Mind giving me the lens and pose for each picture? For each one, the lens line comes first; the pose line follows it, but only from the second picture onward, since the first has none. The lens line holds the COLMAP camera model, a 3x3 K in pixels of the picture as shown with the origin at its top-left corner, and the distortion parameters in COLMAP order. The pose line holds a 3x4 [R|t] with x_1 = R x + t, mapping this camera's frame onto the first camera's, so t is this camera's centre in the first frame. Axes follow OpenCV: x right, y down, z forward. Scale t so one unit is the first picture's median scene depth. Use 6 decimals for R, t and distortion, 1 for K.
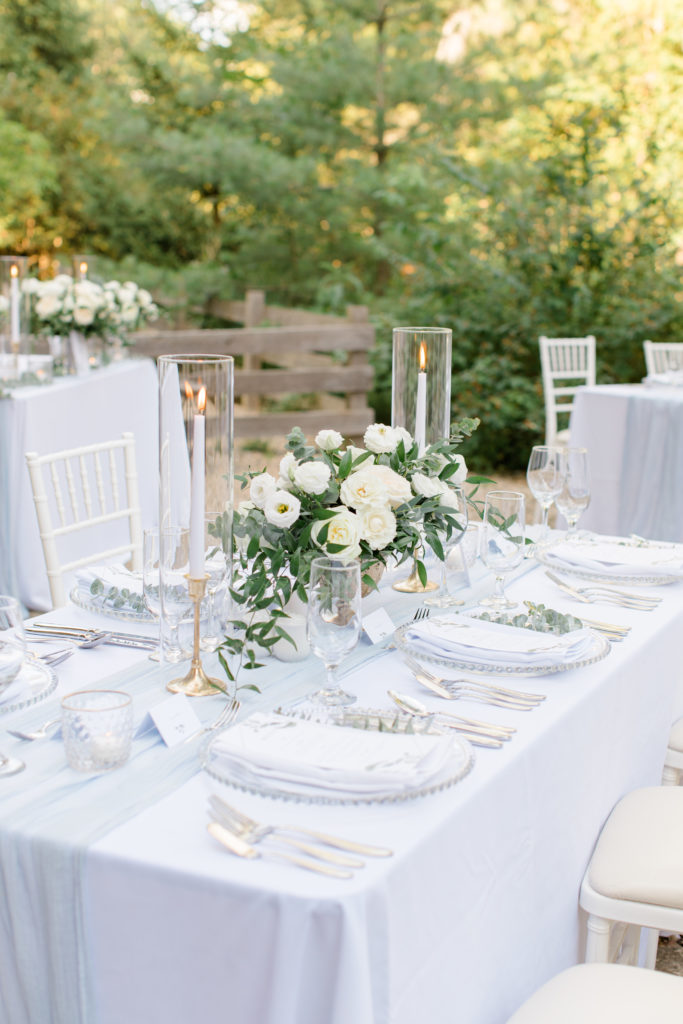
lens RADIAL K [[1488.0, 0, 335.9], [0, 1488.0, 507.8], [0, 0, 1]] dist [0.027529, 0.000000]
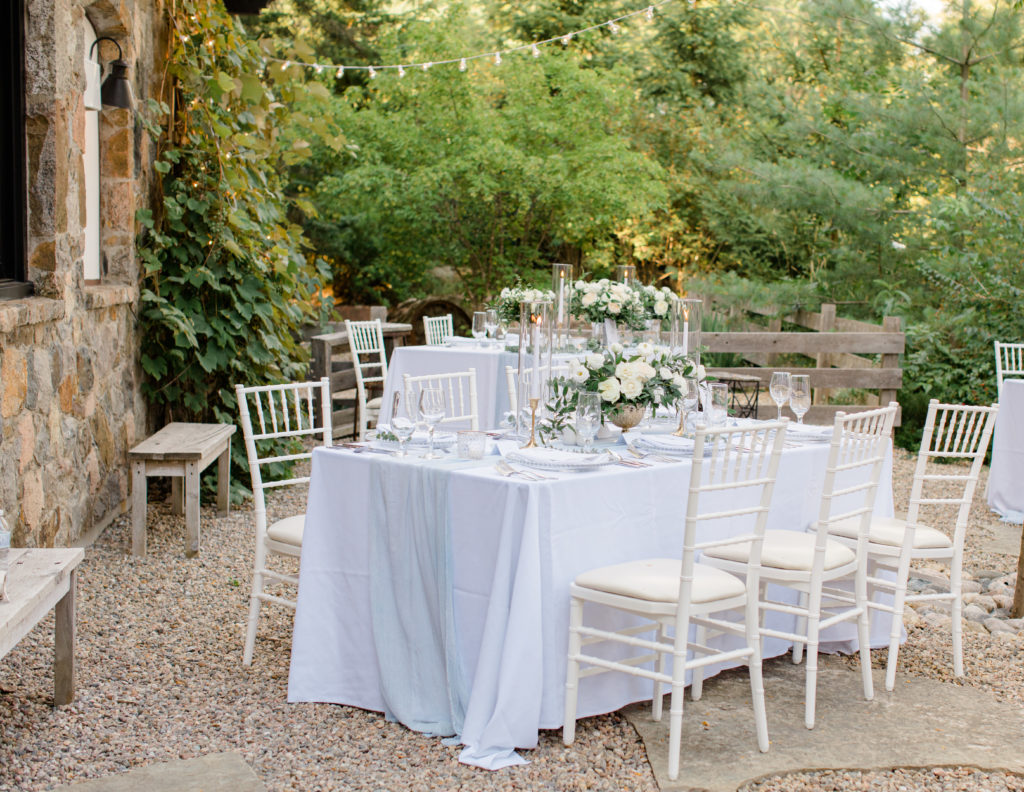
lens RADIAL K [[1487.1, 0, 514.1], [0, 1487.1, 397.5], [0, 0, 1]] dist [-0.037959, 0.000000]
pose [[0.953074, 0.049196, -0.298715, 0.155756], [-0.073846, 0.994682, -0.071794, 0.059123], [0.293594, 0.090484, 0.951638, -0.324831]]
